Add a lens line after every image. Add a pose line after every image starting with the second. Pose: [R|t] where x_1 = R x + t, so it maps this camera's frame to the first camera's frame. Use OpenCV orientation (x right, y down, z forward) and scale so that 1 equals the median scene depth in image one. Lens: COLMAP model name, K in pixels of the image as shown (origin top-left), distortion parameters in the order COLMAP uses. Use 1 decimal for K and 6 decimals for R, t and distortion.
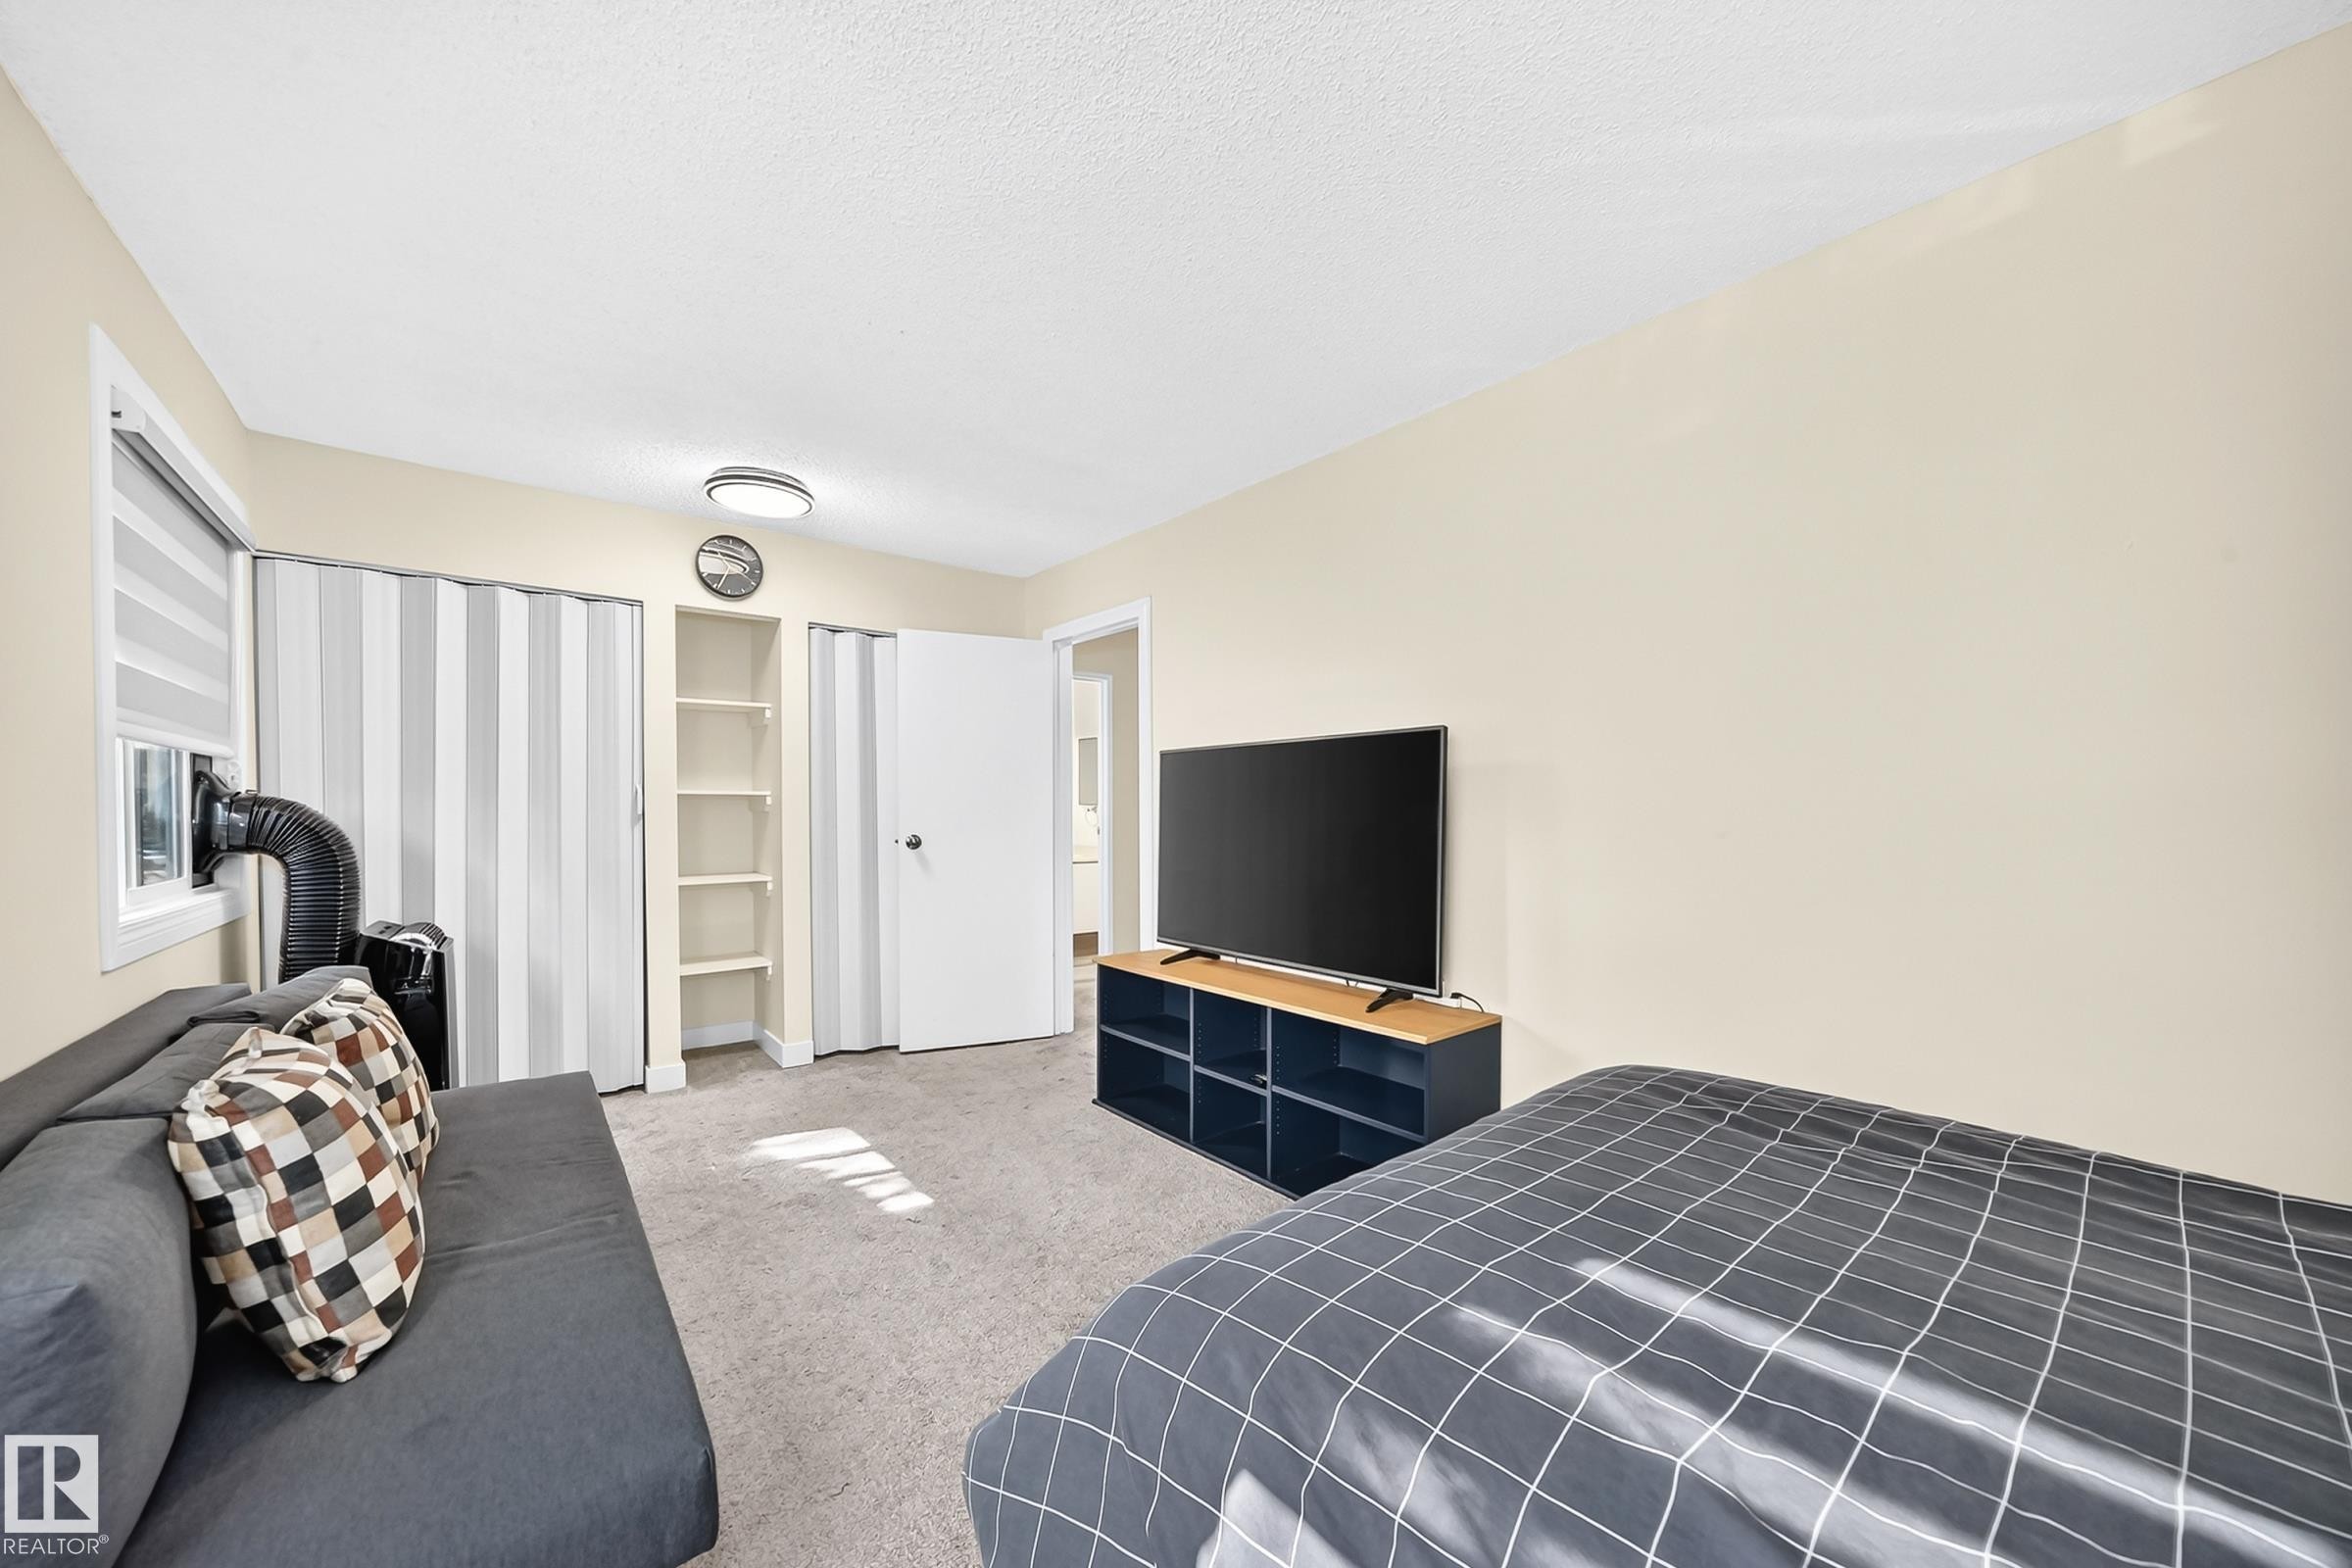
lens RADIAL K [[851.2, 0, 1199.8], [0, 851.2, 825.1], [0, 0, 1]] dist [-0.001025, 0.000140]
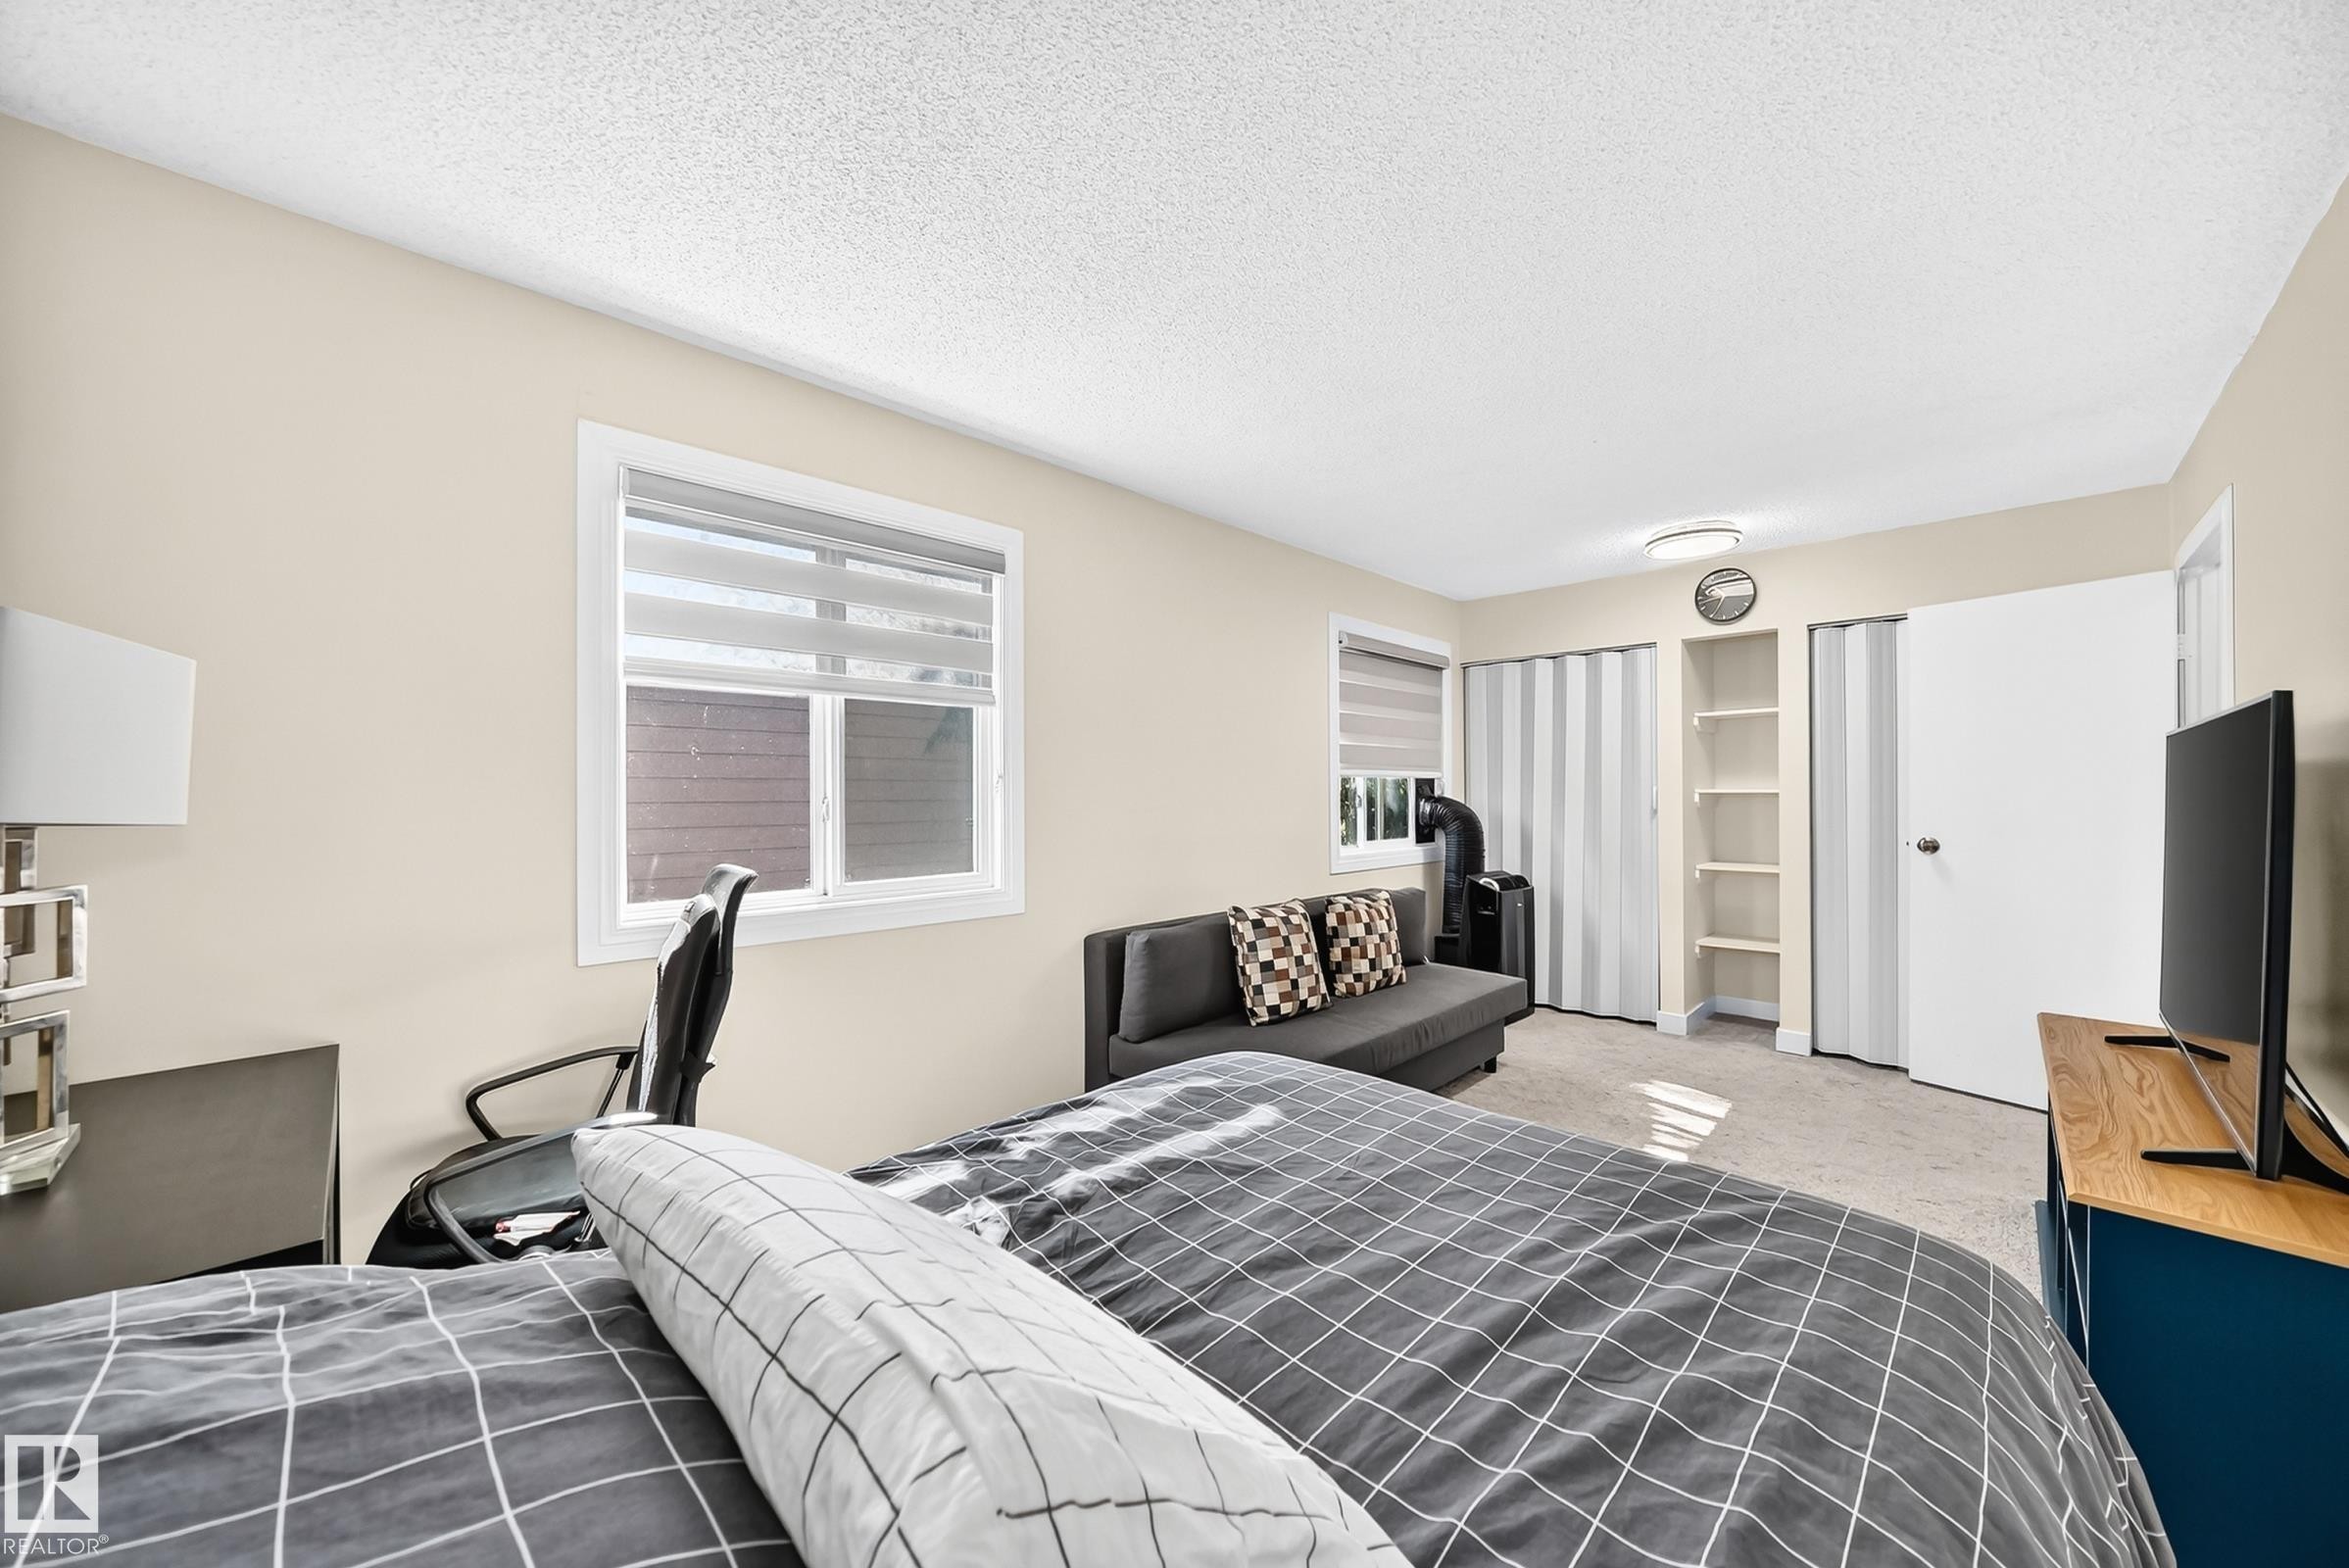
lens RADIAL K [[850.2, 0, 1175.8], [0, 850.2, 793.1], [0, 0, 1]] dist [-0.001025, 0.000140]
pose [[0.095717, 0.001220, -0.995408, 0.608695], [-0.015299, 0.999883, -0.000246, -0.028923], [0.995291, 0.015253, 0.095725, 0.181055]]
